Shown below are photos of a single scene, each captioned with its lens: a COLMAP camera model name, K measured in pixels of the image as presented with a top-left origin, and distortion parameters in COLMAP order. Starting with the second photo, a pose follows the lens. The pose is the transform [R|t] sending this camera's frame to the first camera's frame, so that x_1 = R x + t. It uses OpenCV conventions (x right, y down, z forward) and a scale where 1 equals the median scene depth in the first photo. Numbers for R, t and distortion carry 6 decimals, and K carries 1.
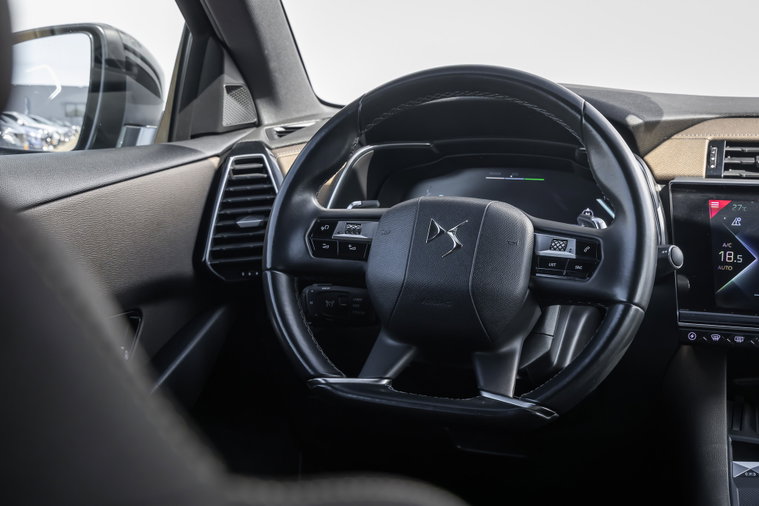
lens RADIAL K [[1164.6, 0, 375.2], [0, 1164.6, 231.5], [0, 0, 1]] dist [-0.007870, 0.000000]
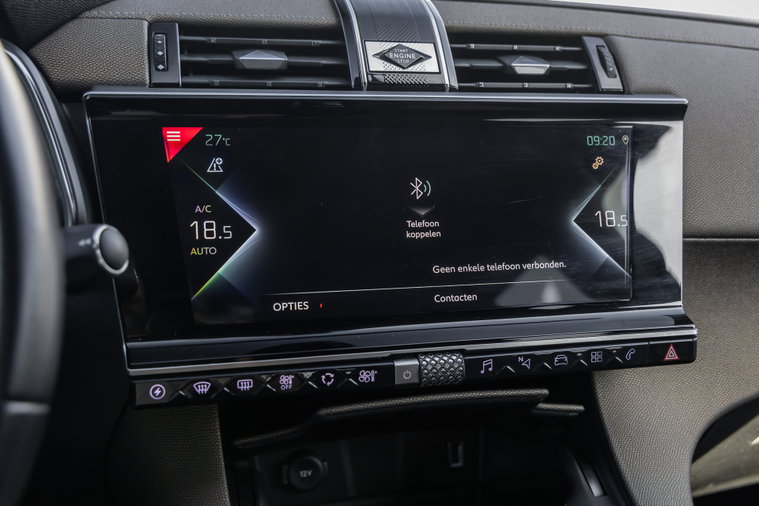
lens RADIAL K [[797.8, 0, 379.4], [0, 797.8, 251.6], [0, 0, 1]] dist [0.015690, 0.000000]
pose [[0.827796, -0.113263, 0.549478, 0.162436], [0.056430, 0.991252, 0.119313, -0.008712], [-0.558185, -0.067760, 0.826945, 0.641937]]
